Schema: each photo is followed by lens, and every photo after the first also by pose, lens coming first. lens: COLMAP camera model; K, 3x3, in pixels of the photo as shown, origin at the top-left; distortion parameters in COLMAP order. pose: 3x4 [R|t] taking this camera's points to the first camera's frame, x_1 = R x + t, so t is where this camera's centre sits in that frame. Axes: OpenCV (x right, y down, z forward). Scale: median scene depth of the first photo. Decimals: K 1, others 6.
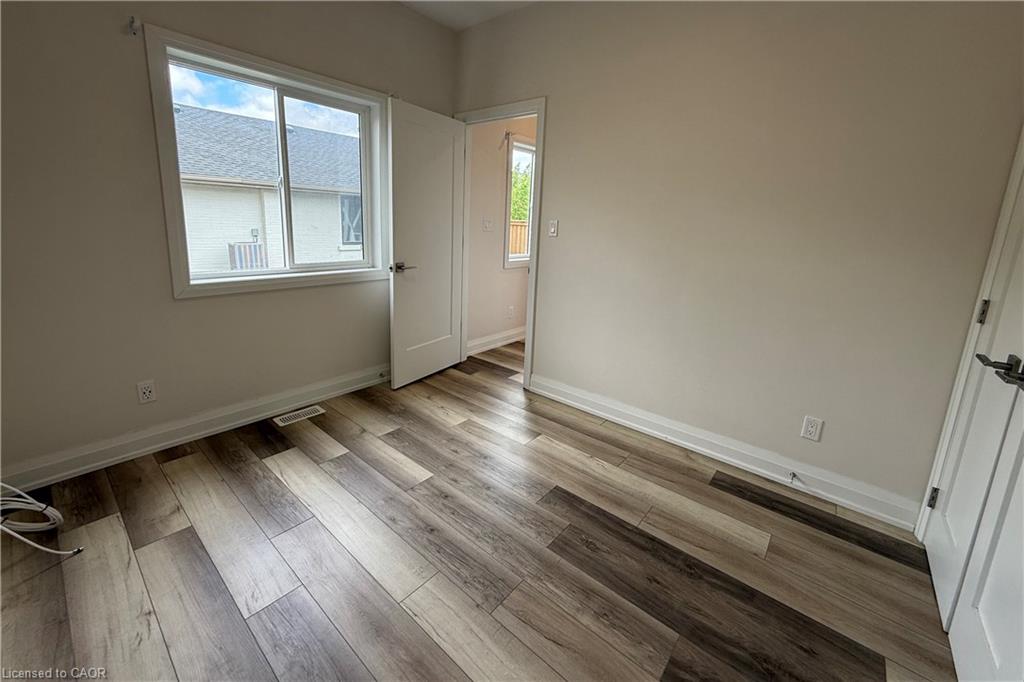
lens RADIAL K [[406.4, 0, 508.9], [0, 406.4, 338.6], [0, 0, 1]] dist [-0.001494, 0.001212]
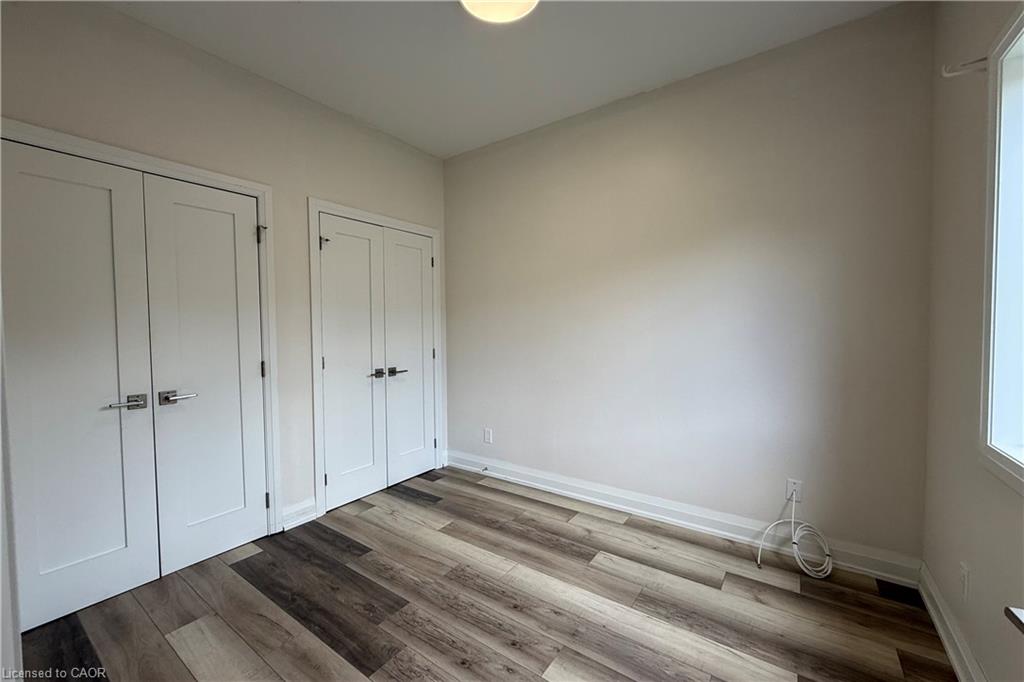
lens RADIAL K [[406.4, 0, 508.9], [0, 406.4, 338.9], [0, 0, 1]] dist [-0.001494, 0.001212]
pose [[-0.996208, -0.026730, -0.082795, -0.065885], [-0.050314, 0.953363, 0.297603, -0.528592], [0.070979, 0.300640, -0.951093, 1.829100]]
